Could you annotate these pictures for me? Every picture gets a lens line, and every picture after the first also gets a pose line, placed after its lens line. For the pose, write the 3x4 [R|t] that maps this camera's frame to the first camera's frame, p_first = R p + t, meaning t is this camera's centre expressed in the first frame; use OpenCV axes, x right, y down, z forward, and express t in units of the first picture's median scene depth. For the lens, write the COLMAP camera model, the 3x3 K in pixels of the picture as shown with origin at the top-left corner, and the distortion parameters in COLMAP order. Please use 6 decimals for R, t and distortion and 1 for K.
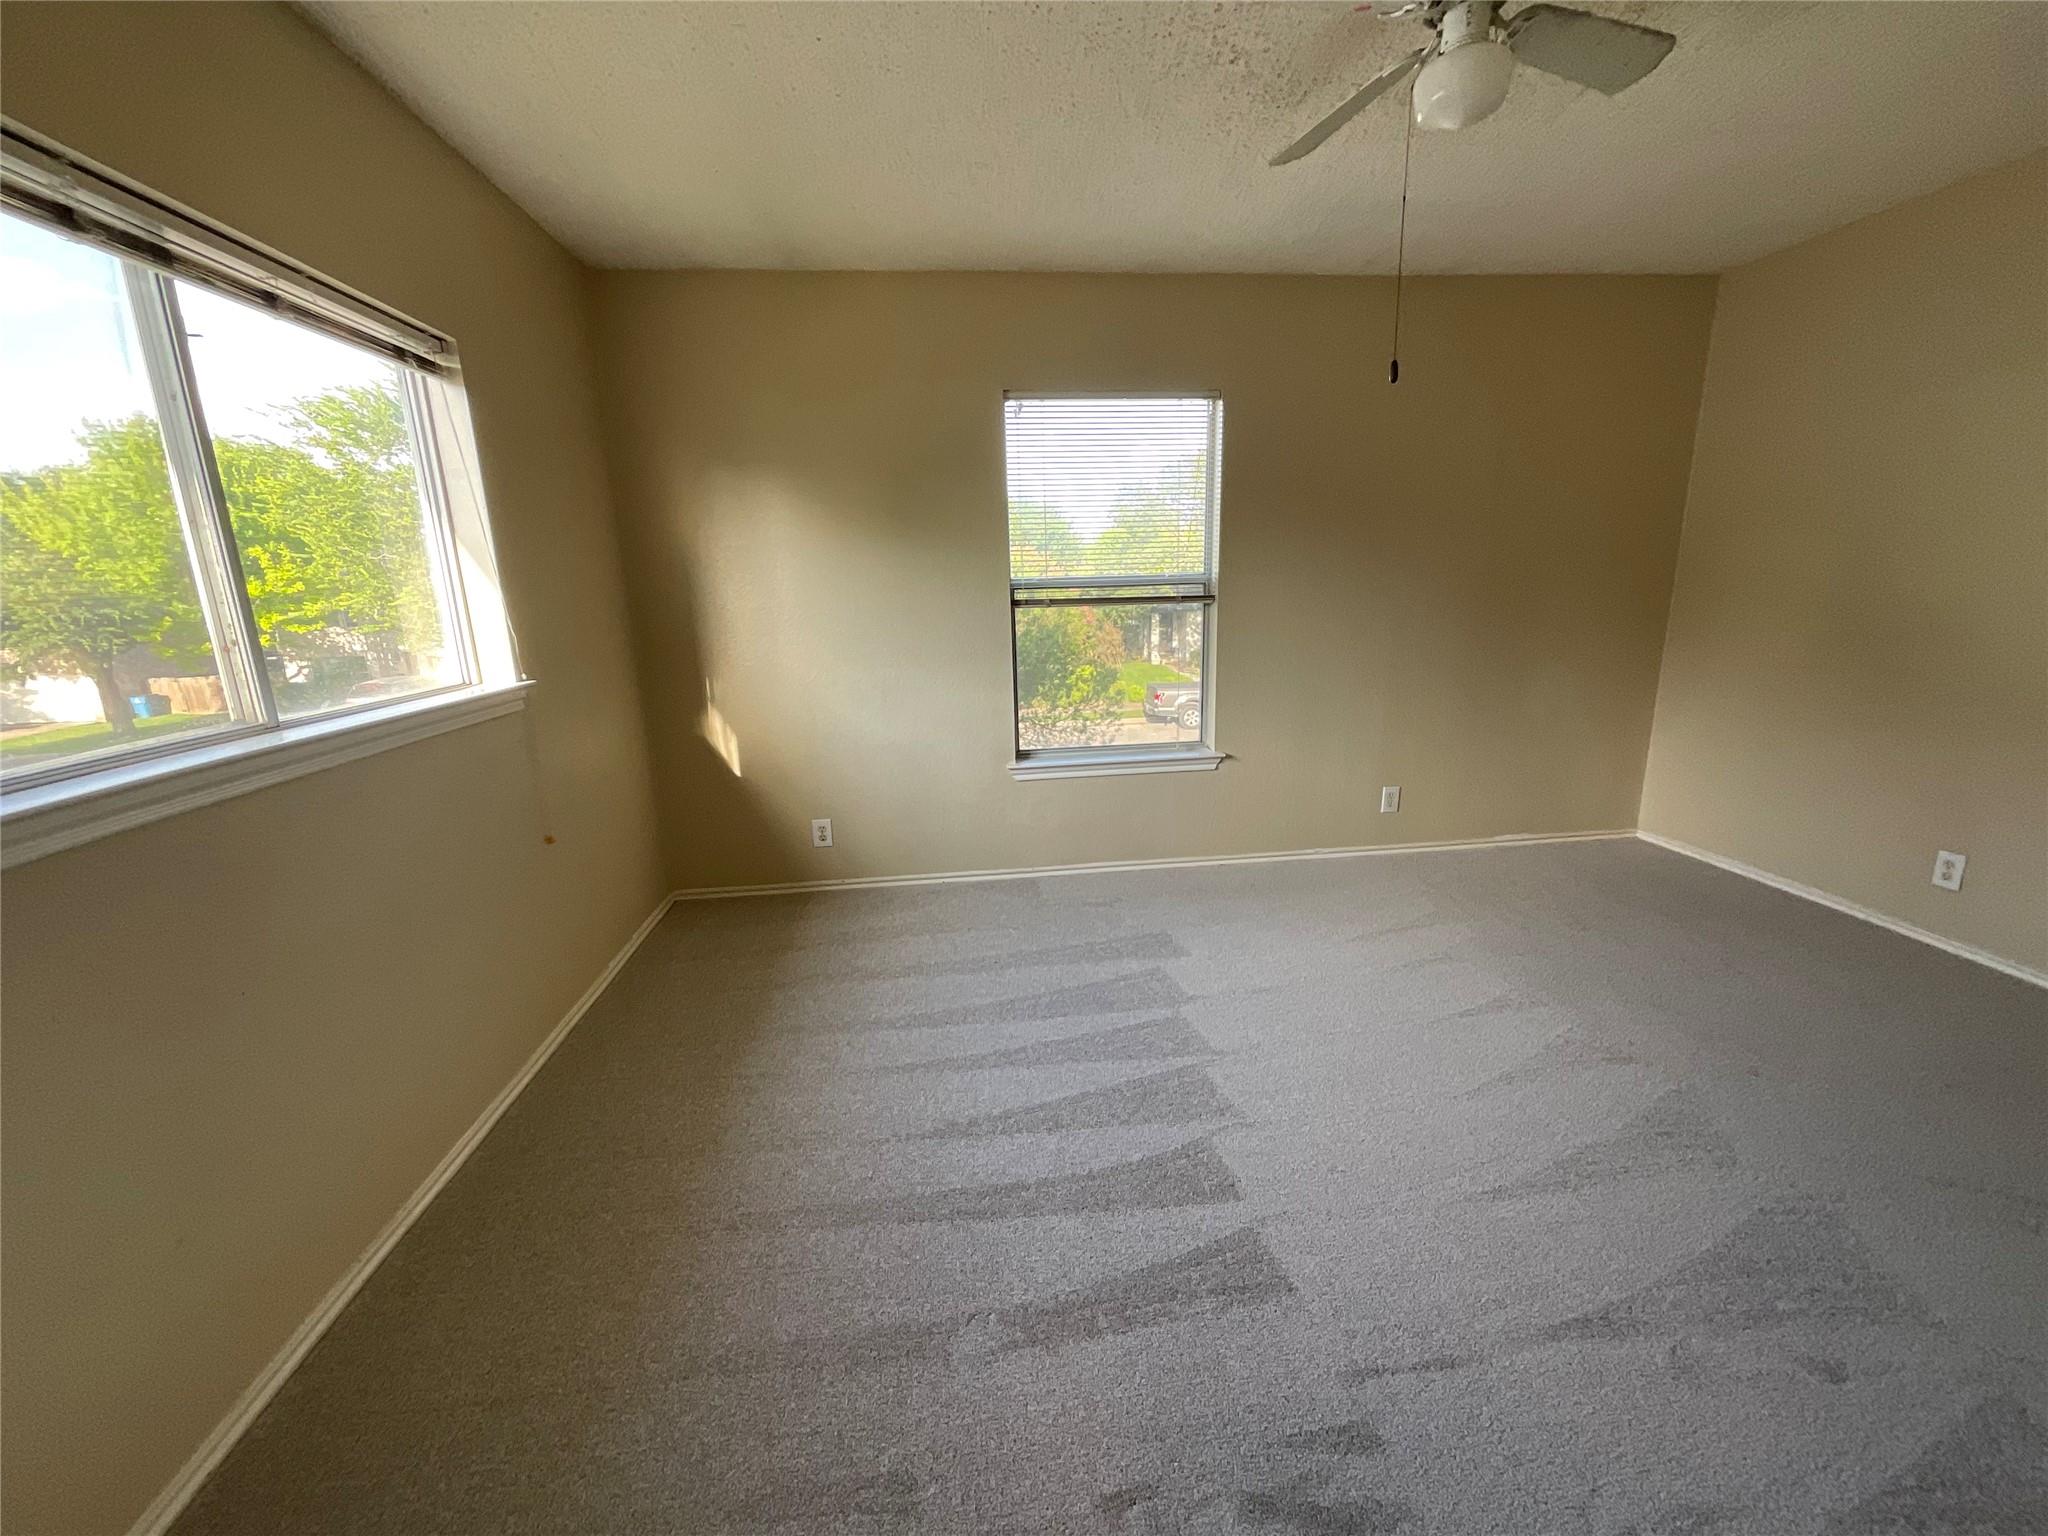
lens RADIAL K [[831.5, 0, 1033.5], [0, 831.5, 769.1], [0, 0, 1]] dist [-0.001144, 0.000531]
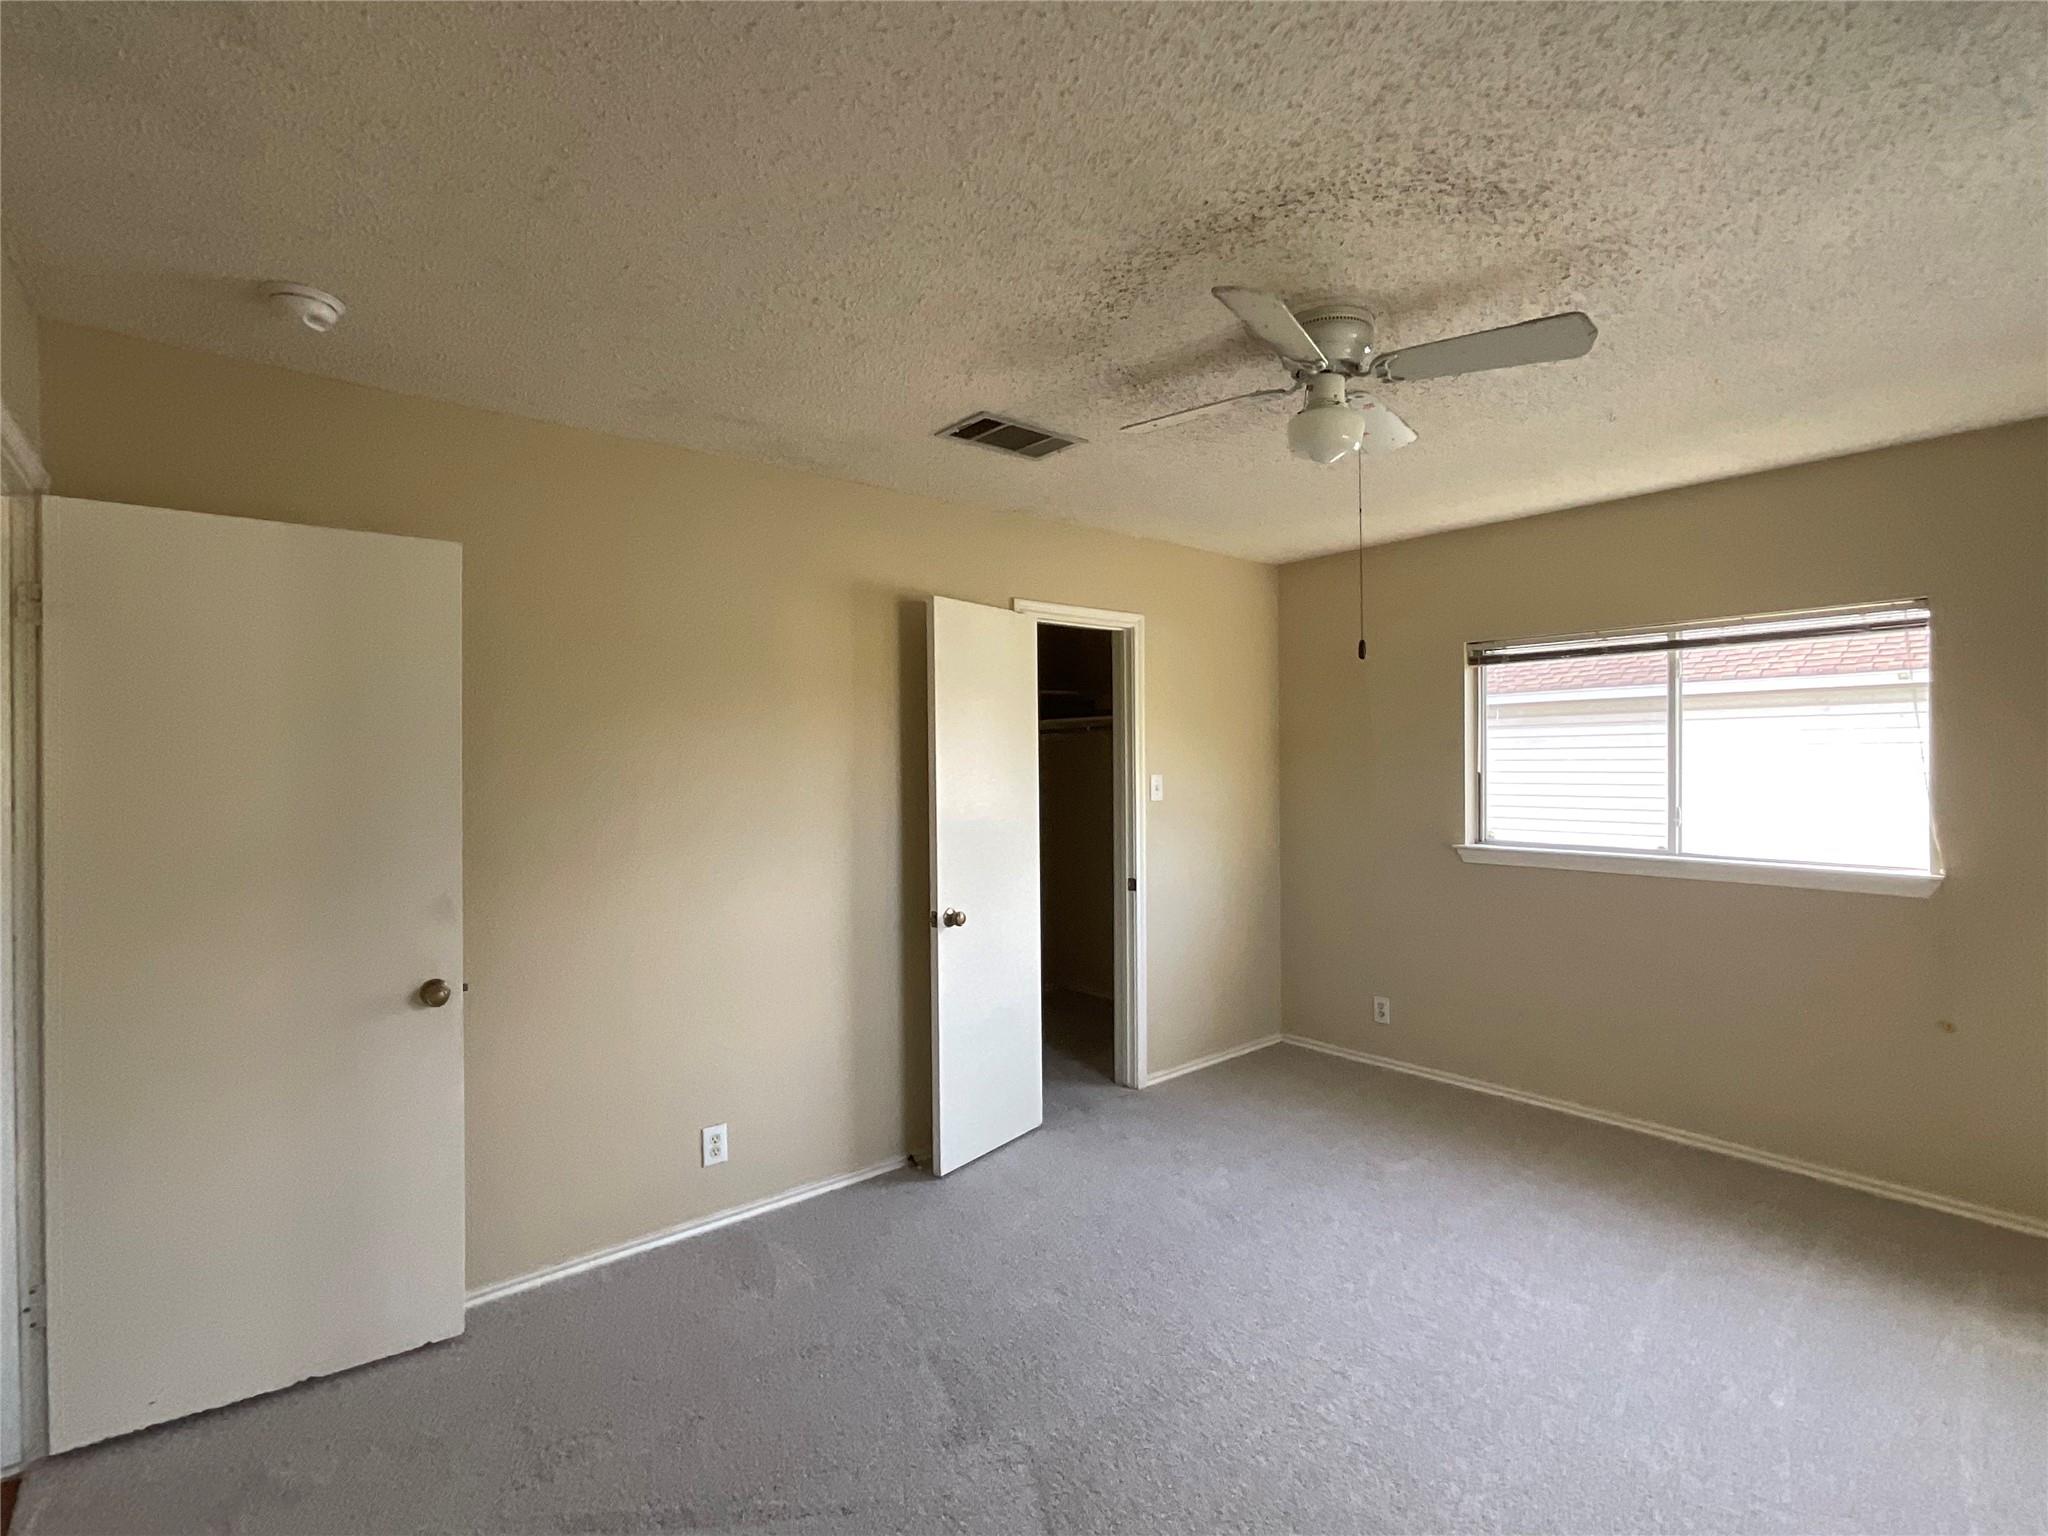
lens RADIAL K [[977.9, 0, 1043.7], [0, 977.9, 764.2], [0, 0, 1]] dist [0.014640, -0.000770]
pose [[-0.826096, 0.038852, -0.562188, 0.747162], [-0.094731, 0.973849, 0.206503, -0.274553], [0.555509, 0.223848, -0.800813, 0.895649]]
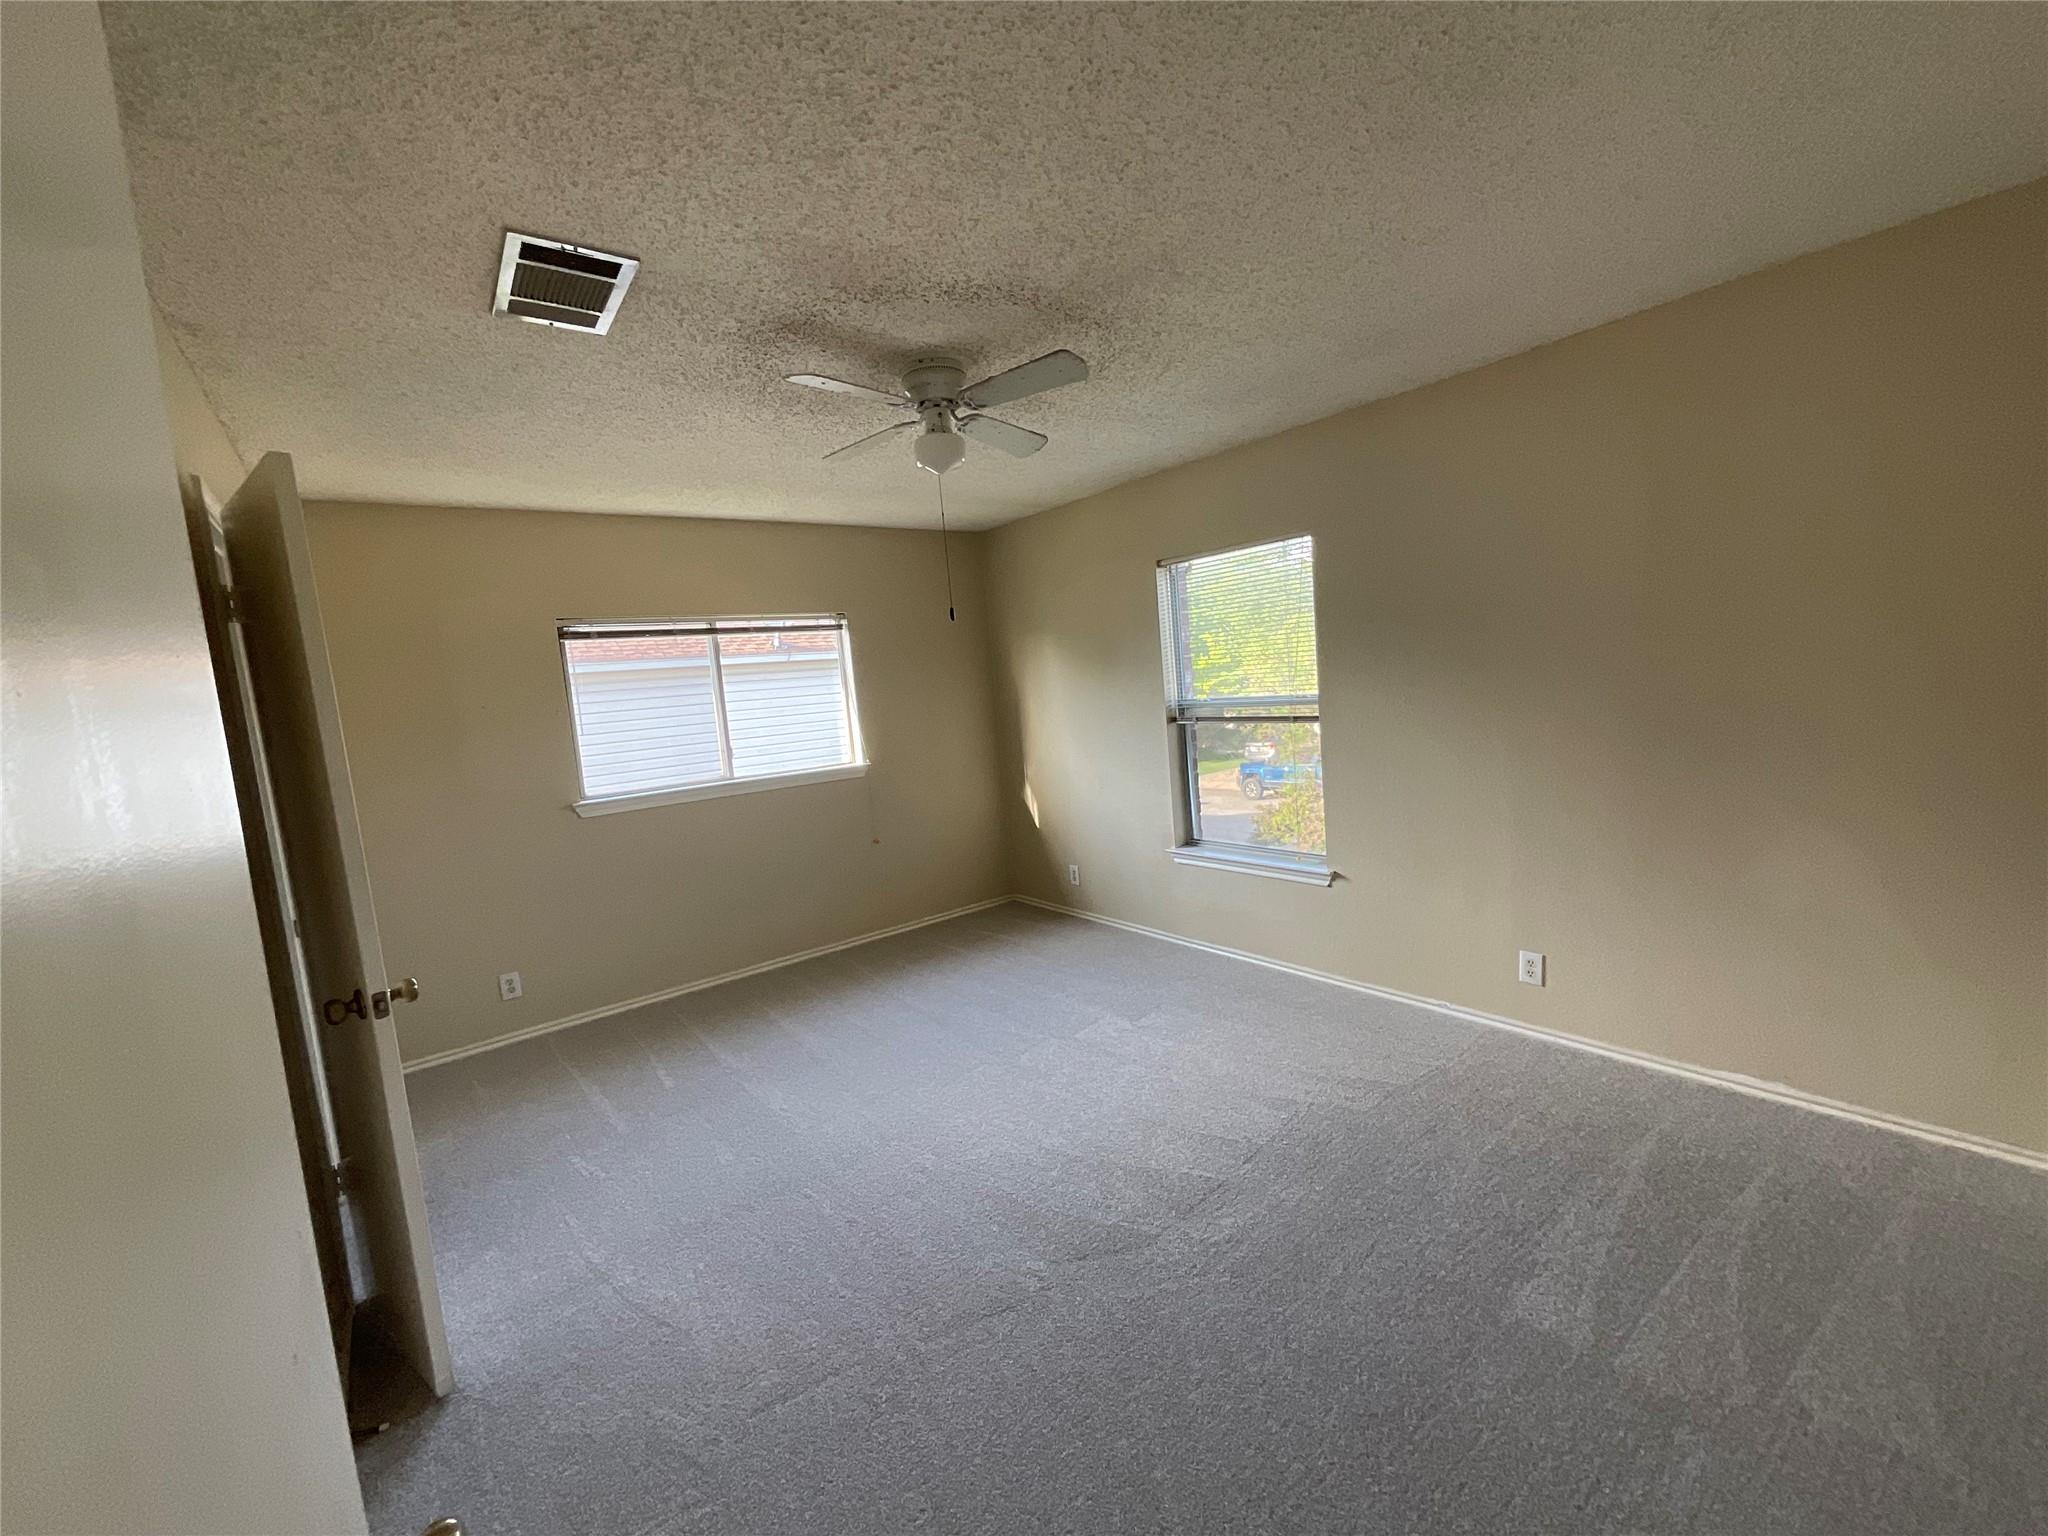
lens RADIAL K [[831.5, 0, 1021.9], [0, 831.5, 761.6], [0, 0, 1]] dist [-0.001144, 0.000531]
pose [[0.517814, 0.066830, -0.852879, 0.911302], [-0.124088, 0.992268, 0.002413, -0.110188], [0.846446, 0.104583, 0.522103, 0.153272]]
